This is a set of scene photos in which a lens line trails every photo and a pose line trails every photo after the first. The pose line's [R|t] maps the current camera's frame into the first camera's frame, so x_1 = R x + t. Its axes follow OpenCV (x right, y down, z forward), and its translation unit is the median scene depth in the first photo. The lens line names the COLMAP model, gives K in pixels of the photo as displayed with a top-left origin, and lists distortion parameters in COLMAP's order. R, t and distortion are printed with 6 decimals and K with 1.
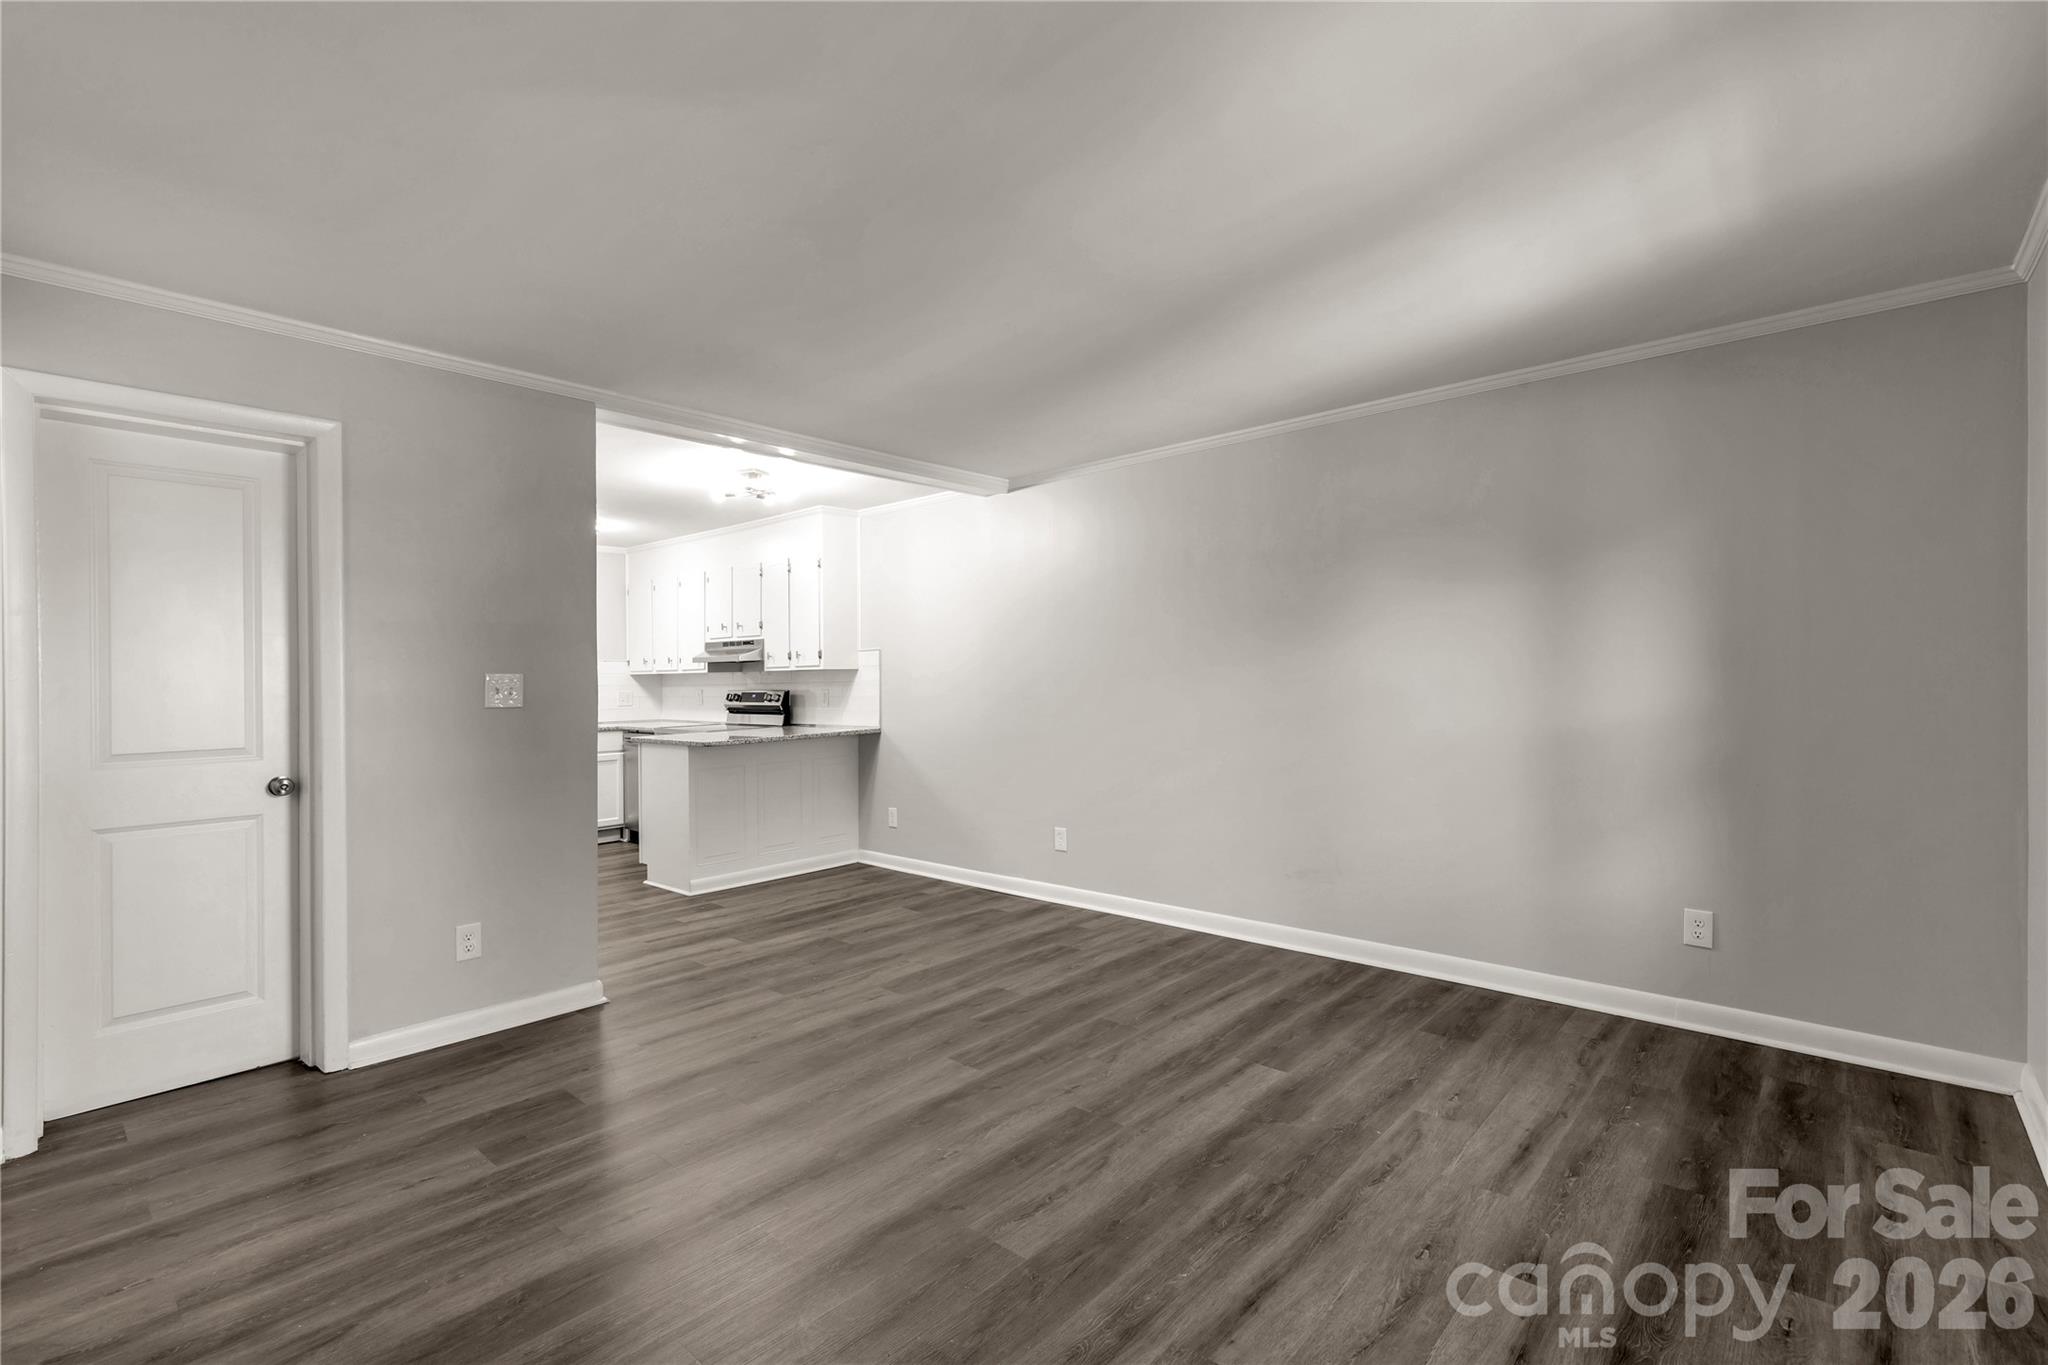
lens RADIAL K [[948.3, 0, 1024.0], [0, 948.3, 682.5], [0, 0, 1]] dist [0.012145, -0.000154]
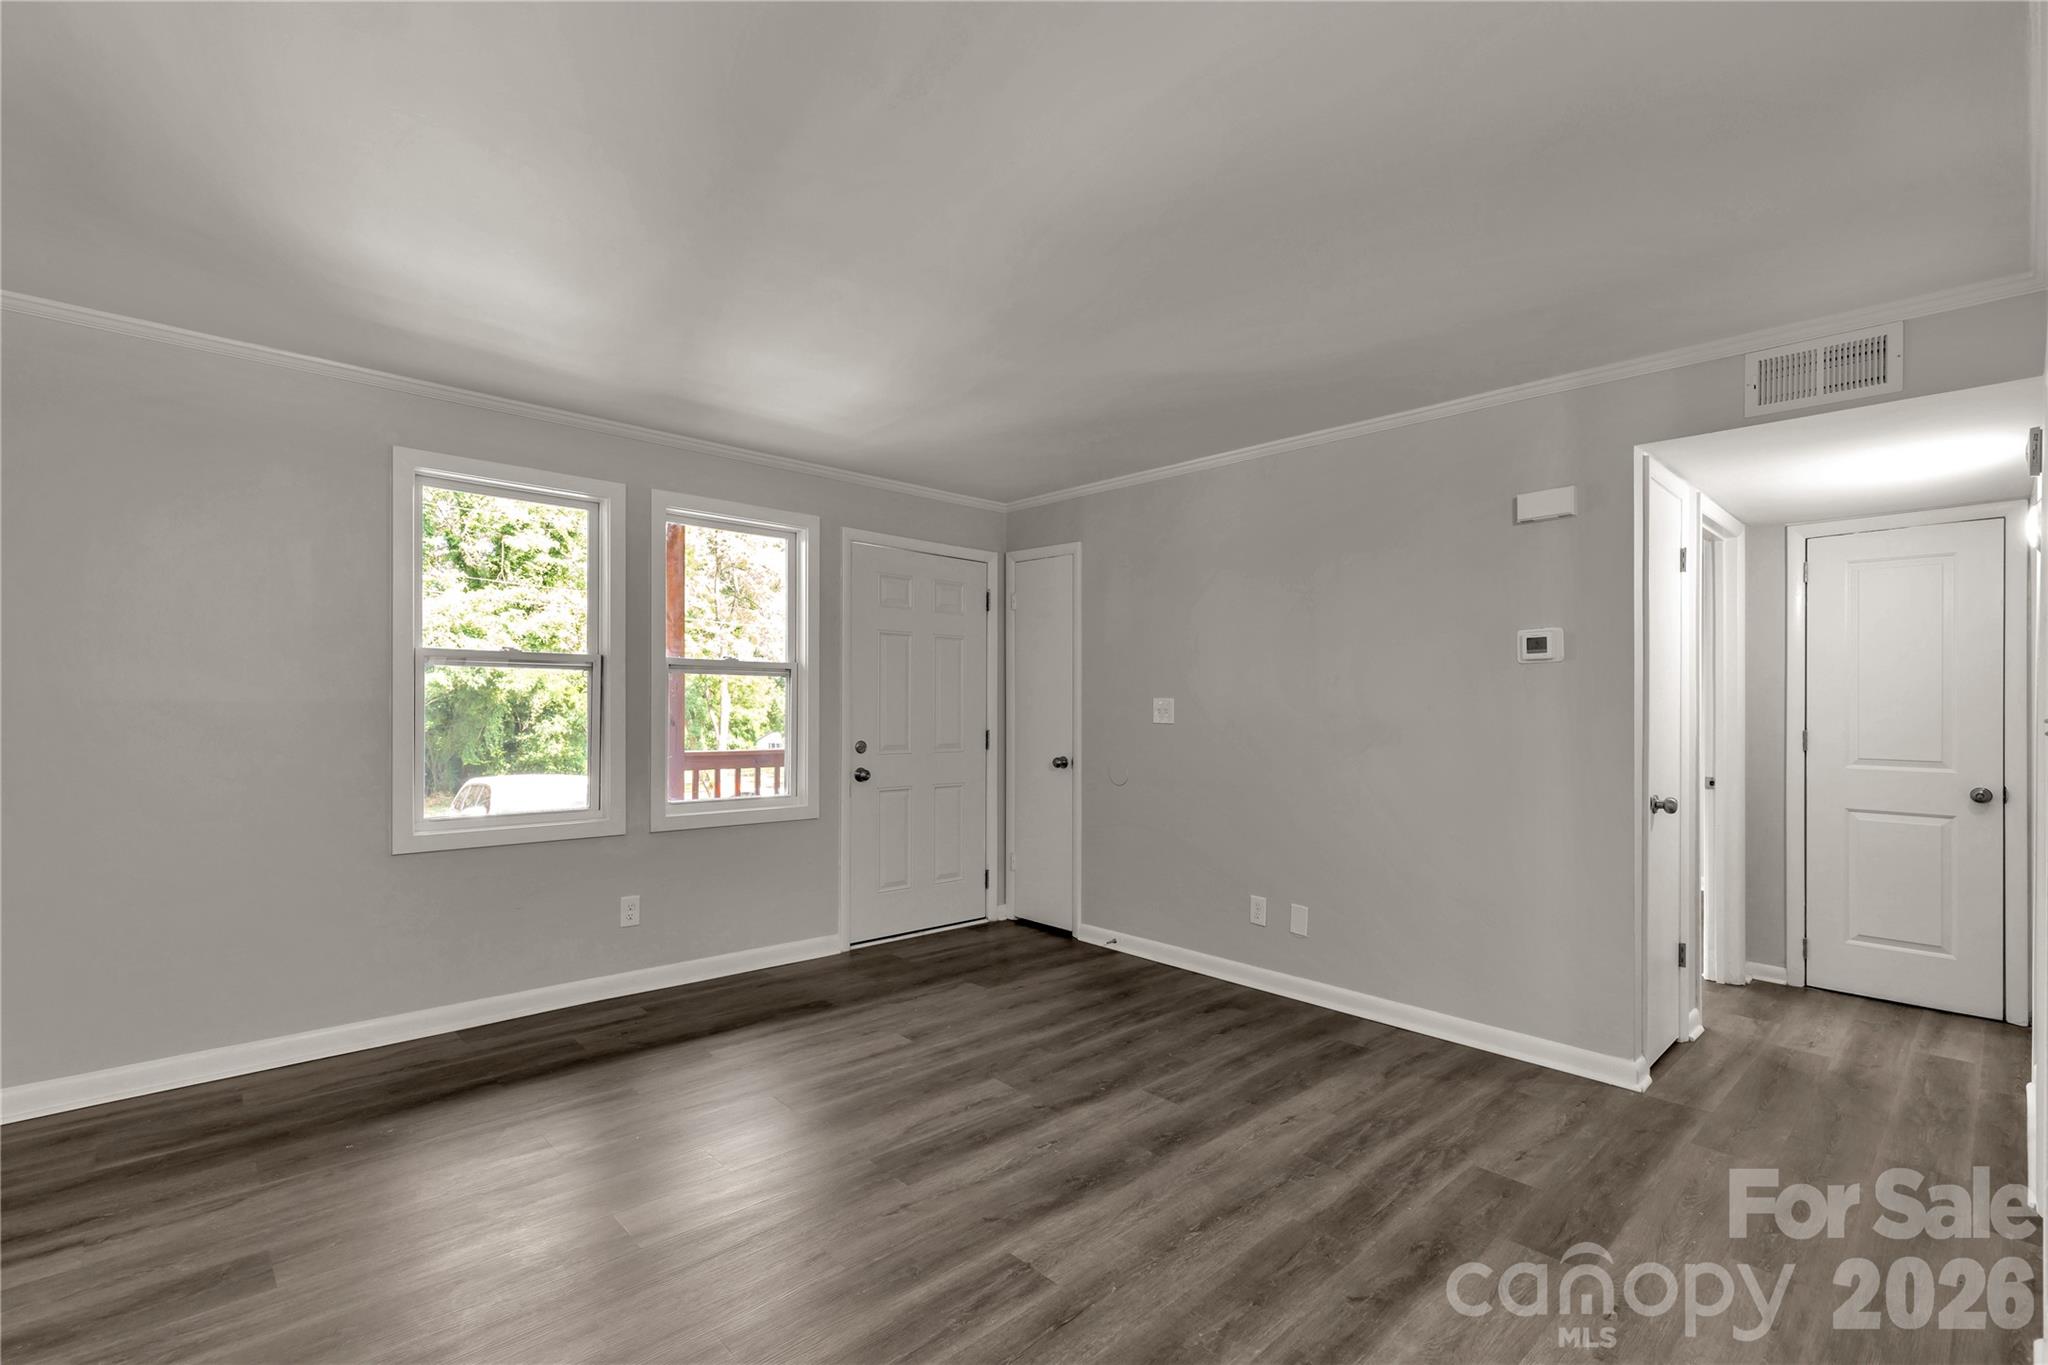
lens RADIAL K [[902.6, 0, 965.3], [0, 902.6, 710.6], [0, 0, 1]] dist [0.017217, 0.000028]
pose [[-0.988834, -0.000174, 0.149020, -0.121887], [0.000676, 0.999984, 0.005653, -0.003025], [-0.149019, 0.005691, -0.988818, 1.753250]]
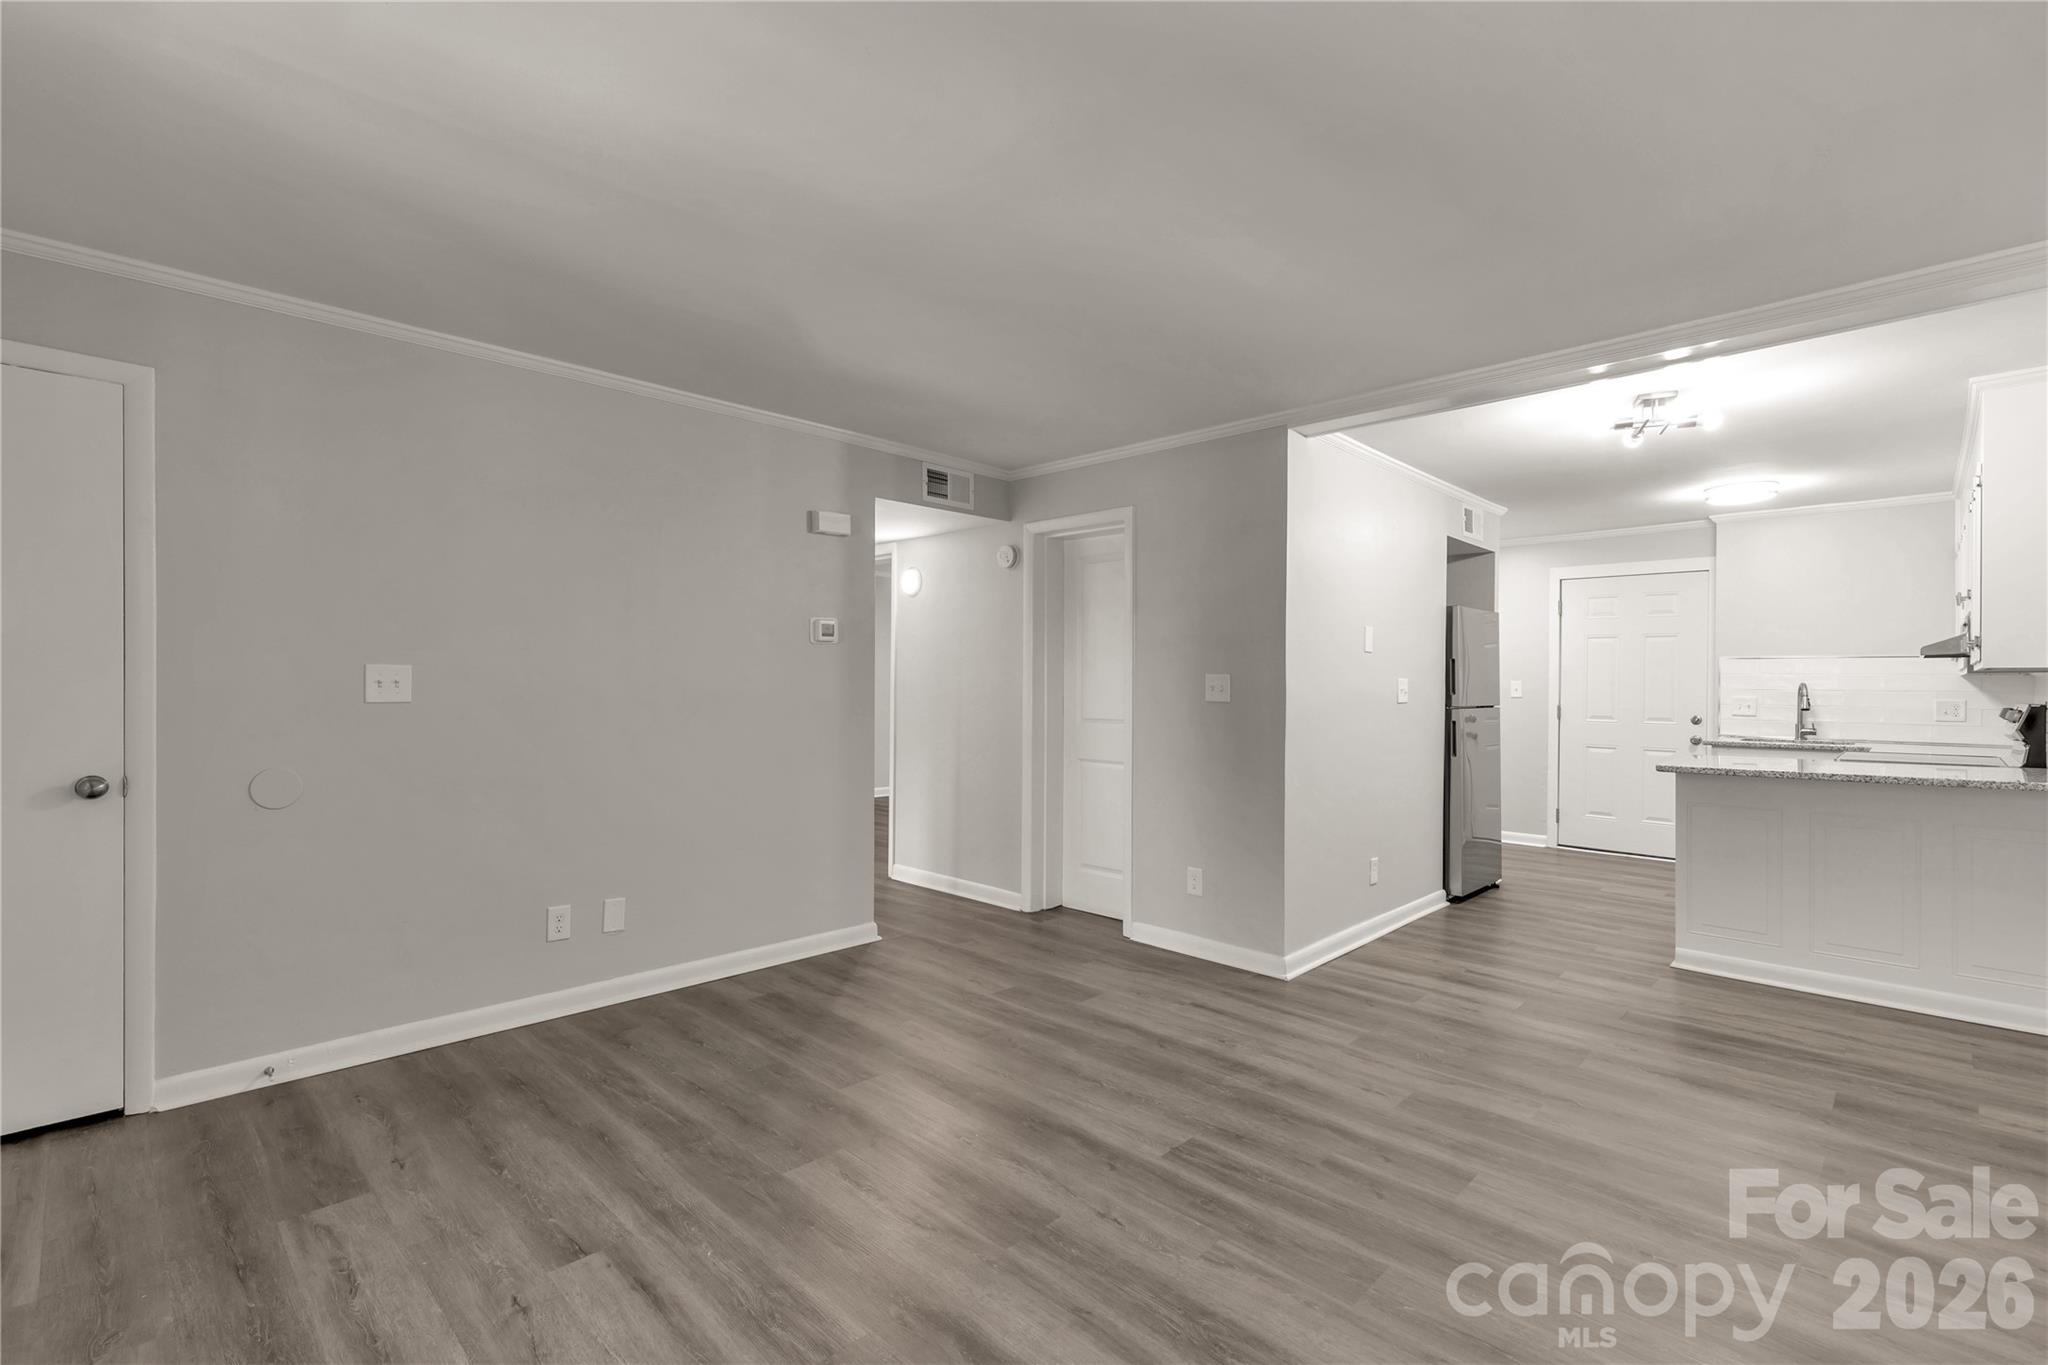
lens RADIAL K [[948.3, 0, 1024.0], [0, 948.3, 682.5], [0, 0, 1]] dist [0.012145, -0.000154]
pose [[-0.075746, 0.011575, -0.997060, 0.817224], [-0.008044, 0.999893, 0.012219, -0.014255], [0.997095, 0.008945, -0.075645, 0.983334]]
